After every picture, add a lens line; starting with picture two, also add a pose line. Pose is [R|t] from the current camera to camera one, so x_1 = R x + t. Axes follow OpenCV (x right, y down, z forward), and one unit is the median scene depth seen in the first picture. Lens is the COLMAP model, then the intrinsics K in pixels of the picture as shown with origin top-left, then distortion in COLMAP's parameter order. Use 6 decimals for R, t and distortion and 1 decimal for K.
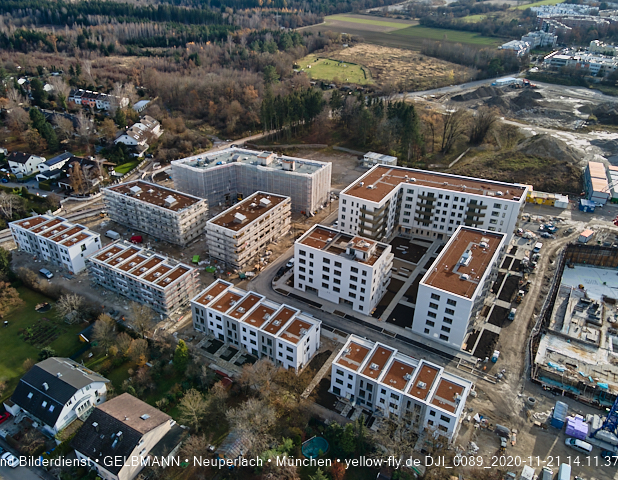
lens RADIAL K [[478.4, 0, 300.0], [0, 478.4, 237.9], [0, 0, 1]] dist [0.057770, -0.056695]
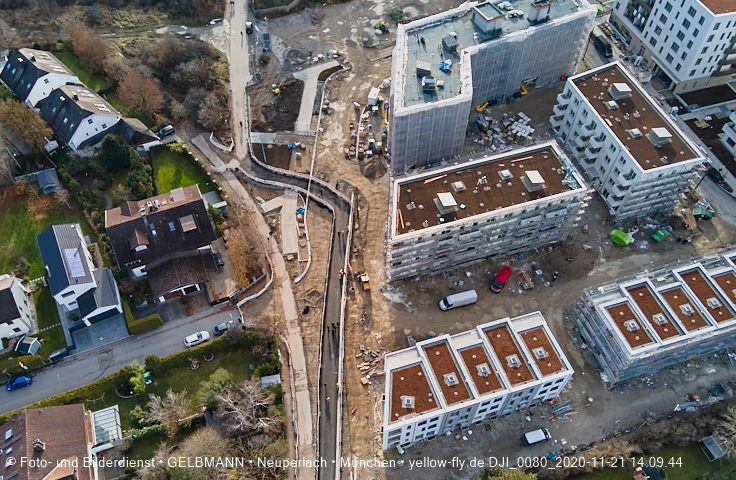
lens RADIAL K [[573.9, 0, 354.9], [0, 573.9, 281.9], [0, 0, 1]] dist [0.066537, -0.074013]
pose [[0.664537, -0.626758, 0.406898, -0.732145], [0.397576, 0.757607, 0.517653, -0.397824], [-0.632712, -0.182227, 0.752642, 0.646762]]
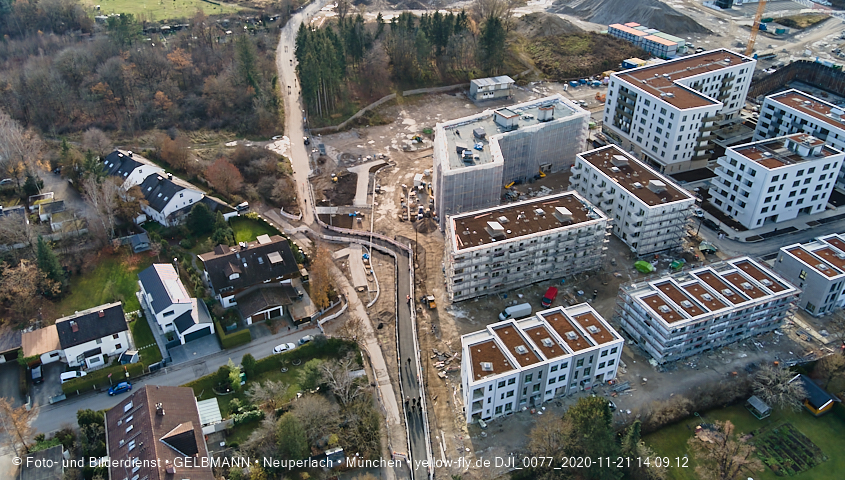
lens RADIAL K [[654.3, 0, 395.0], [0, 654.3, 205.9], [0, 0, 1]] dist [0.055278, -0.048100]
pose [[0.611812, -0.410980, 0.675856, -1.001278], [0.406411, 0.896350, 0.177161, -0.333090], [-0.678613, 0.166286, 0.715425, 0.542644]]
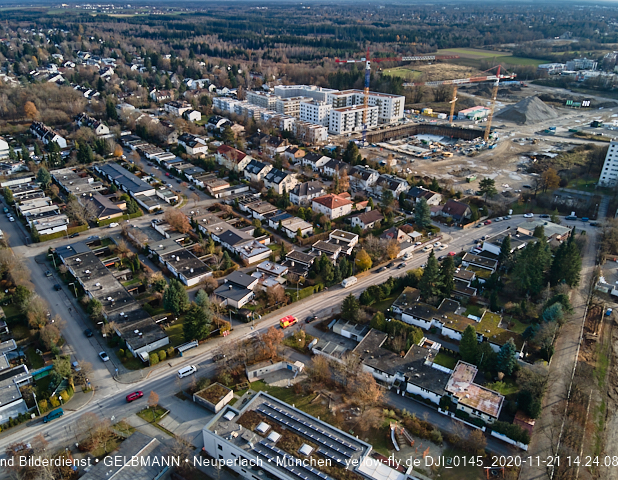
lens RADIAL K [[478.4, 0, 300.5], [0, 478.4, 245.0], [0, 0, 1]] dist [0.057770, -0.056695]
pose [[0.931272, 0.156153, -0.329163, 0.900956], [-0.178667, 0.983133, -0.039093, 0.809703], [0.317506, 0.095217, 0.943464, -1.359204]]
